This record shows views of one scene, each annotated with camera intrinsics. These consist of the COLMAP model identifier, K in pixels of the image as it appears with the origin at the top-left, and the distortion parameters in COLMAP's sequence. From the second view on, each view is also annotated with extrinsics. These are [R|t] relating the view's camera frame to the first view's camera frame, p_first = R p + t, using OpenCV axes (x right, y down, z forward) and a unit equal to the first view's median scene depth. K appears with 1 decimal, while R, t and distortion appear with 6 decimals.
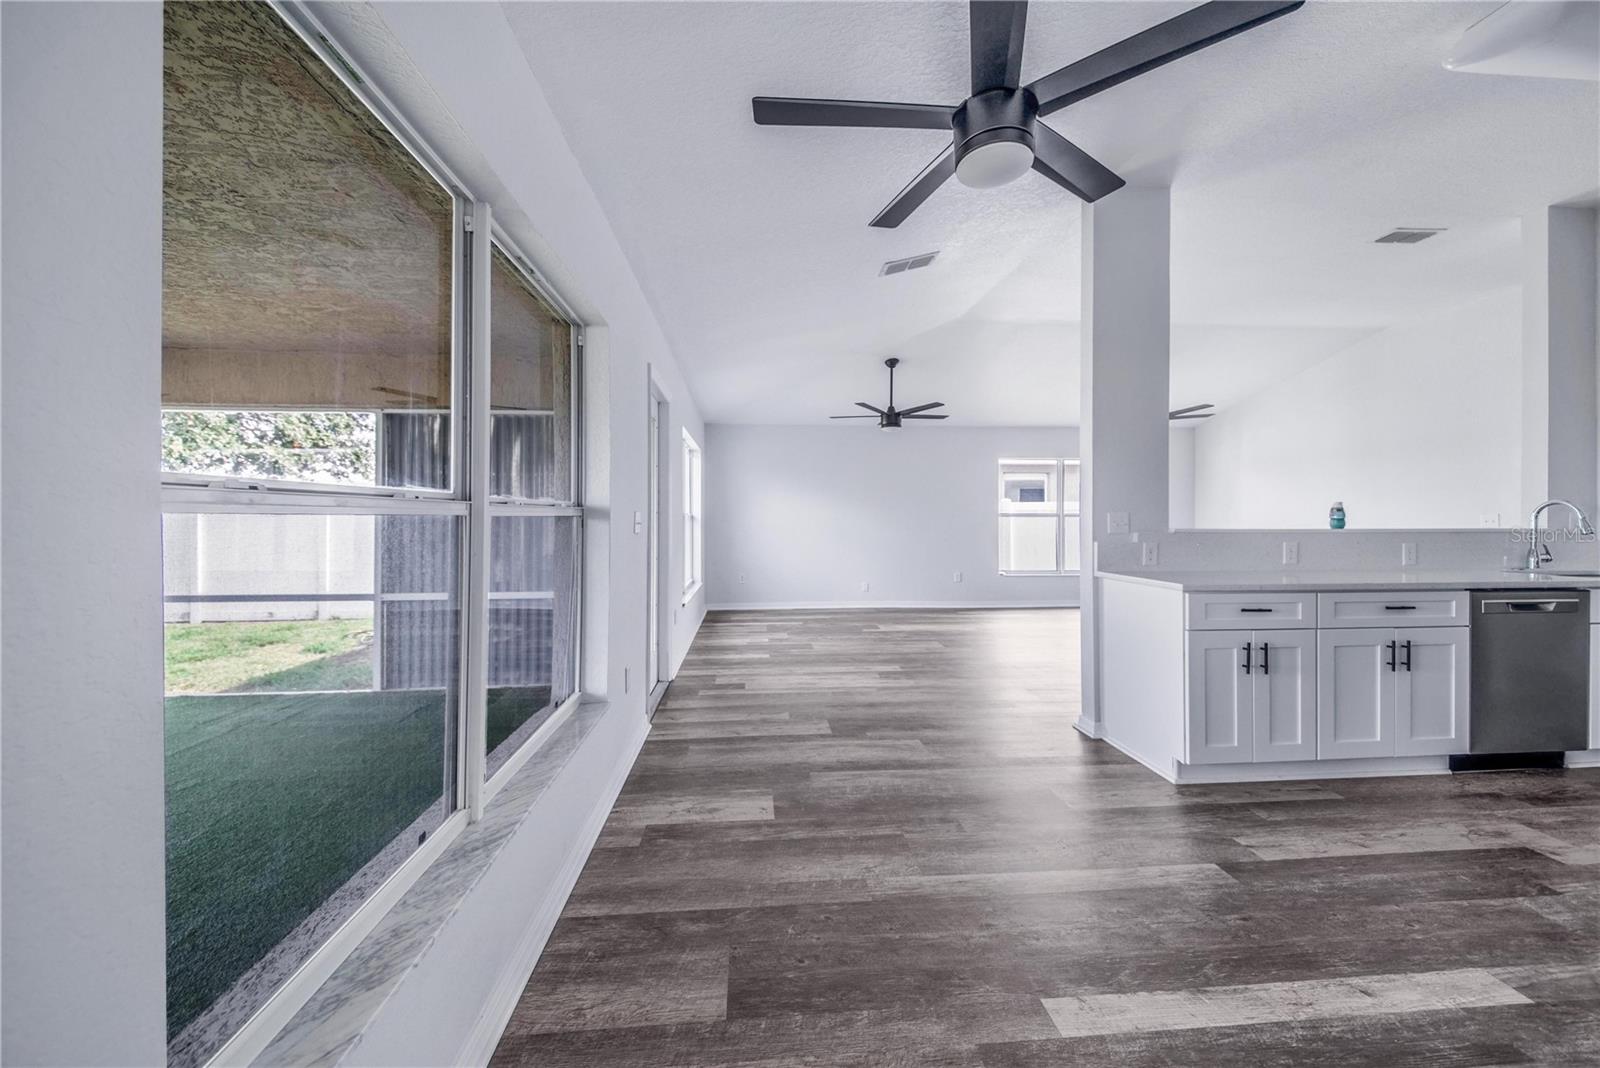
lens RADIAL K [[584.7, 0, 802.3], [0, 584.7, 509.0], [0, 0, 1]] dist [0.014439, -0.005165]
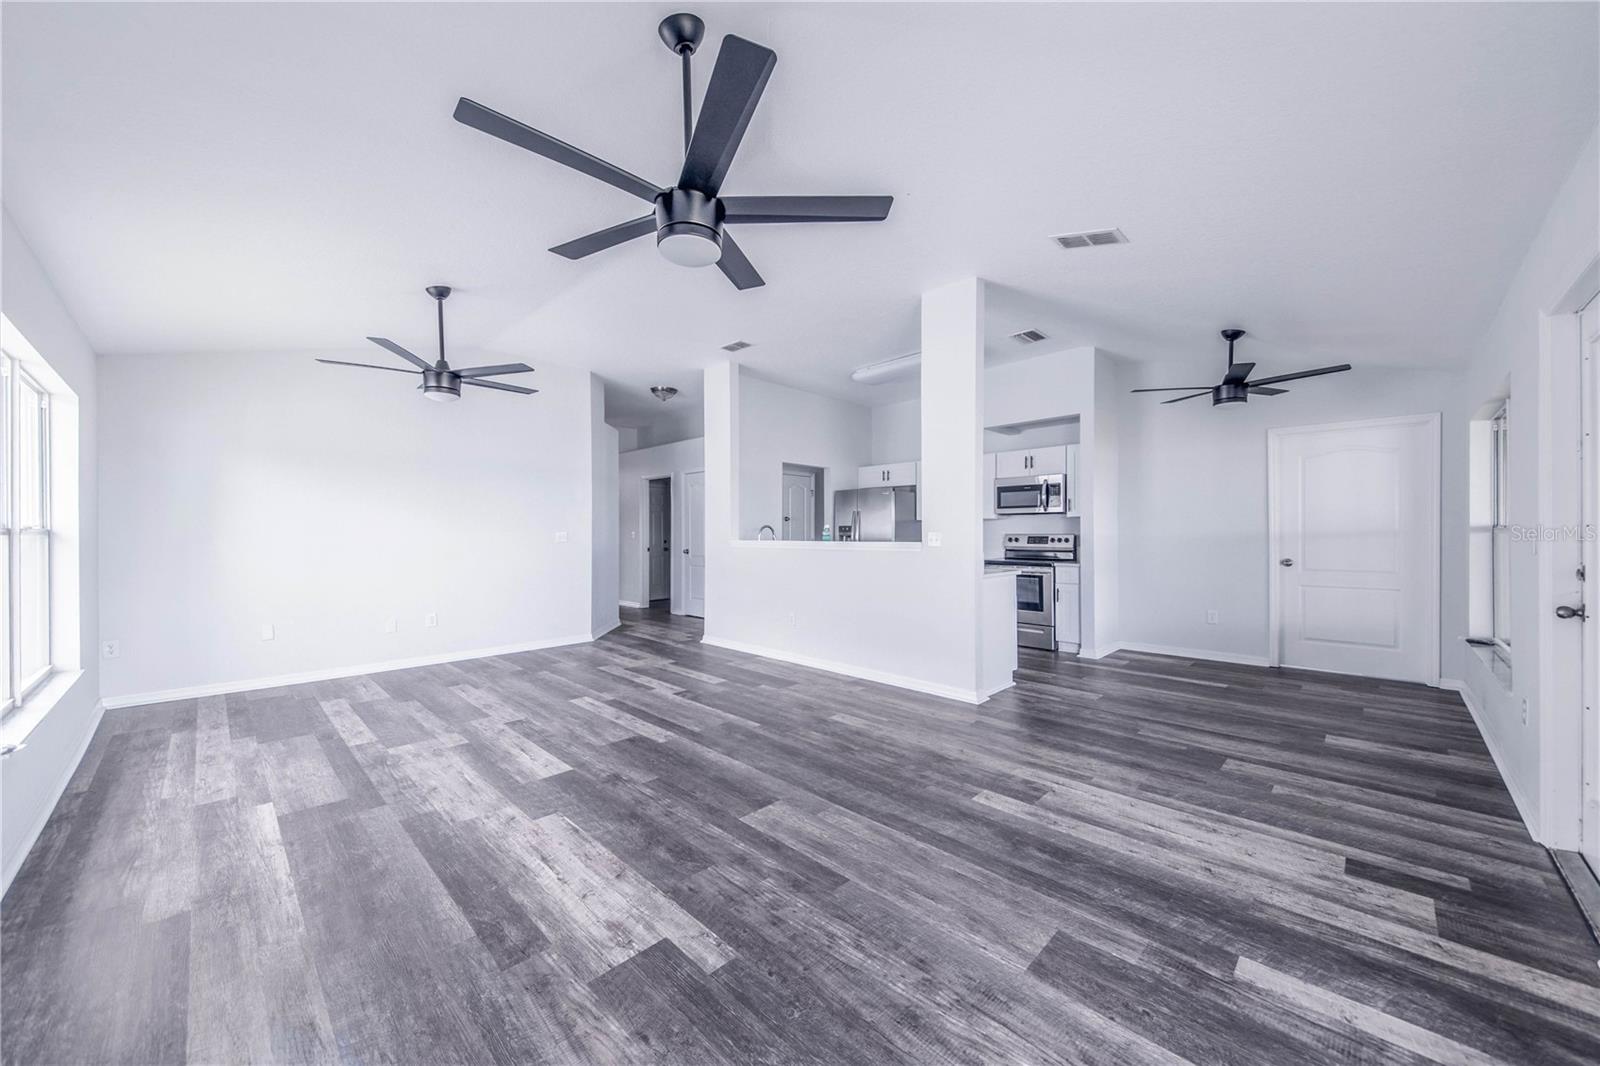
lens RADIAL K [[584.7, 0, 779.8], [0, 584.7, 536.2], [0, 0, 1]] dist [0.014439, -0.005165]
pose [[-0.634394, -0.003257, 0.773003, -0.349183], [0.000660, 0.999988, 0.004755, 0.006592], [-0.773010, 0.003527, -0.634384, 3.257316]]
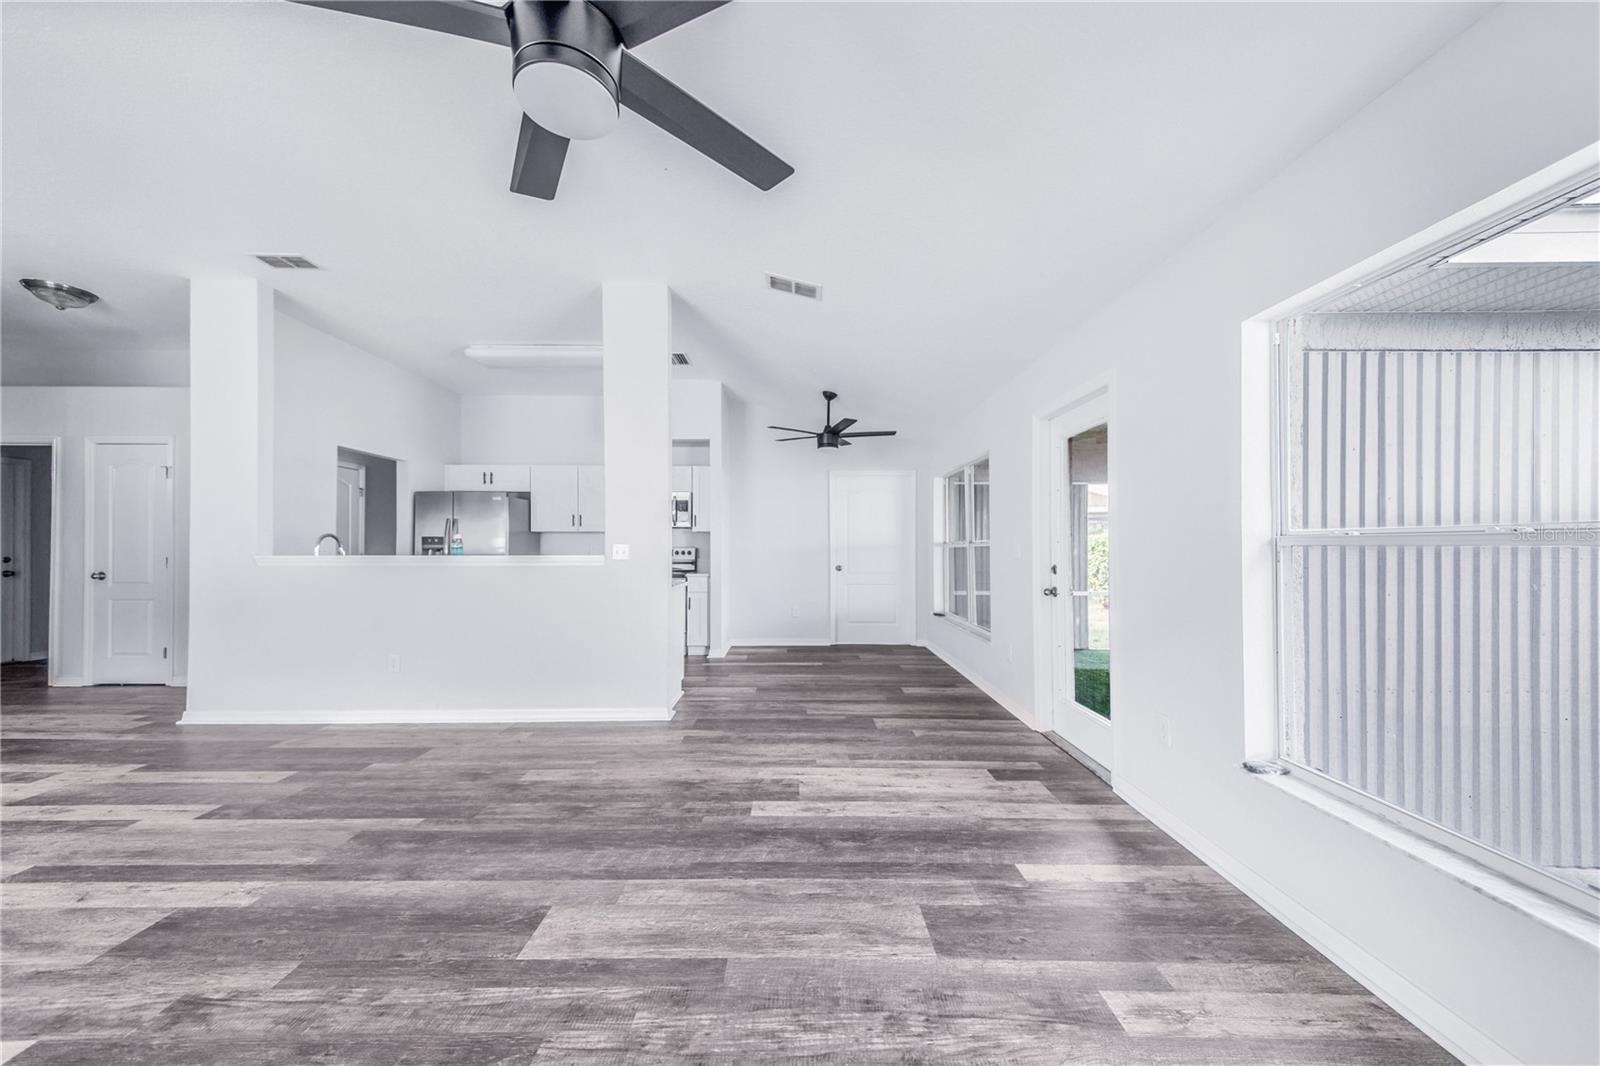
lens RADIAL K [[584.7, 0, 798.0], [0, 584.7, 538.9], [0, 0, 1]] dist [0.014439, -0.005165]
pose [[-0.996723, 0.001640, 0.080870, 0.161473], [0.000229, 0.999848, -0.017456, 0.021946], [-0.080886, -0.017380, -0.996572, 3.353822]]
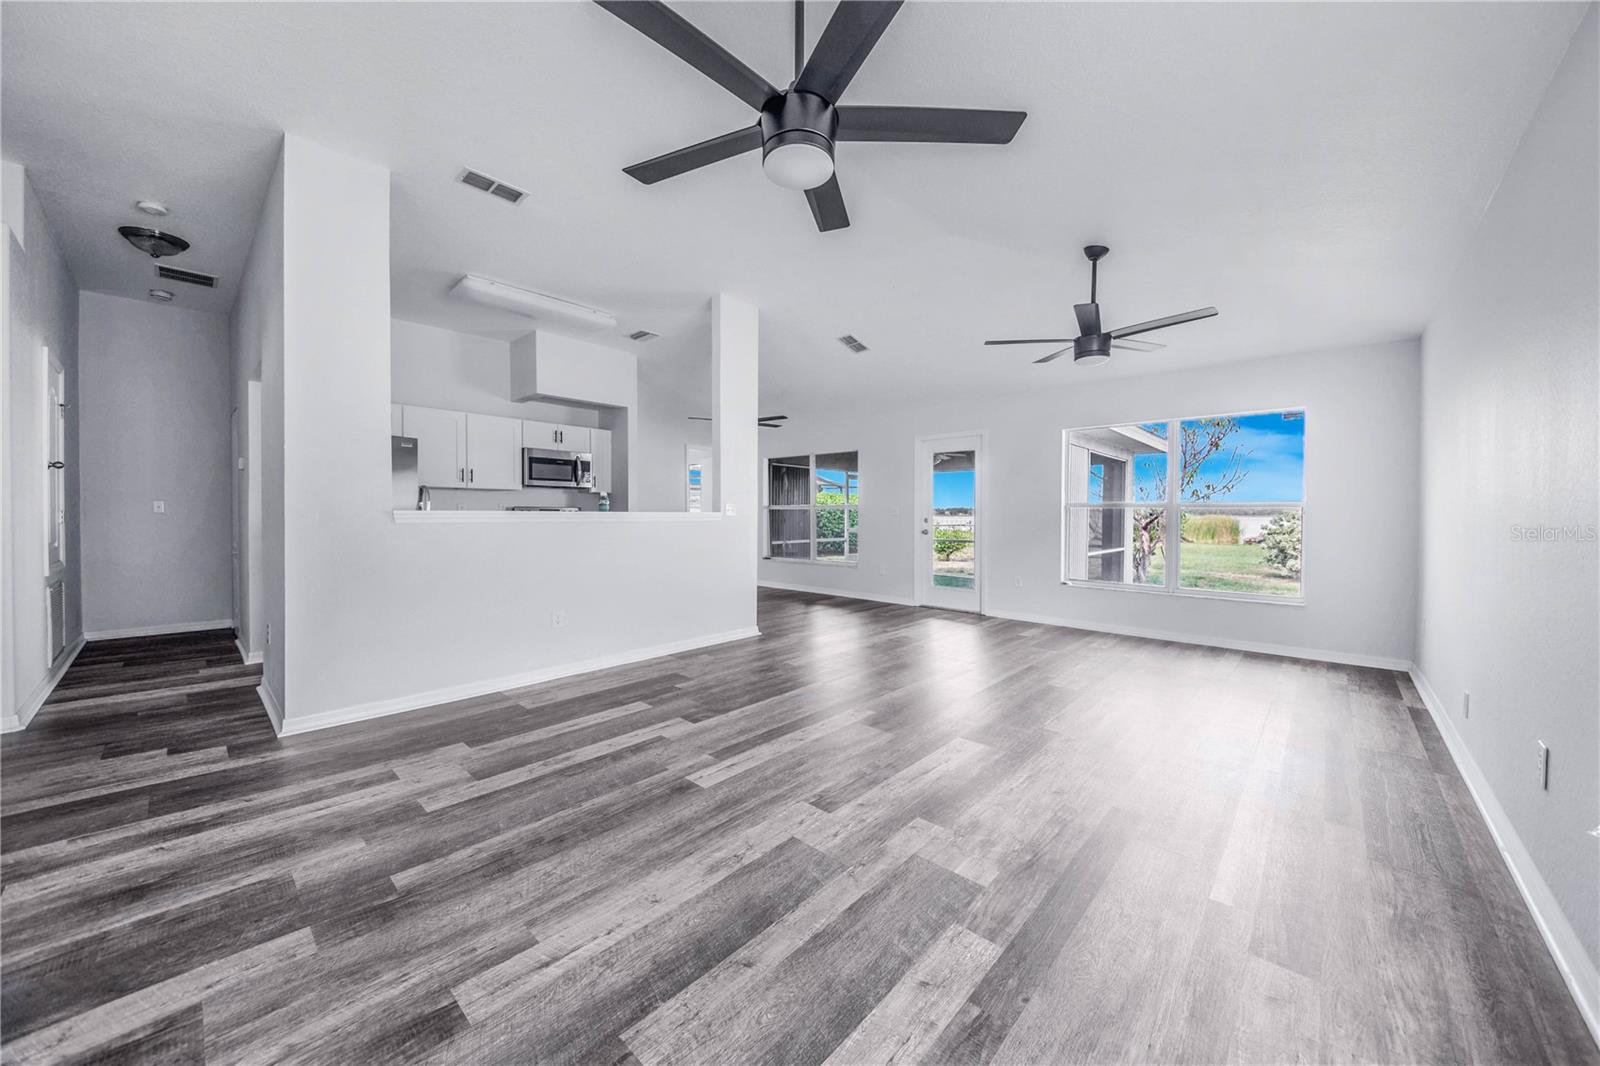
lens RADIAL K [[584.7, 0, 817.1], [0, 584.7, 525.5], [0, 0, 1]] dist [0.014439, -0.005165]
pose [[-0.716843, 0.012551, -0.697121, 2.301587], [-0.000083, 0.999836, 0.018086, 0.050956], [0.697234, 0.013023, -0.716725, 3.502894]]
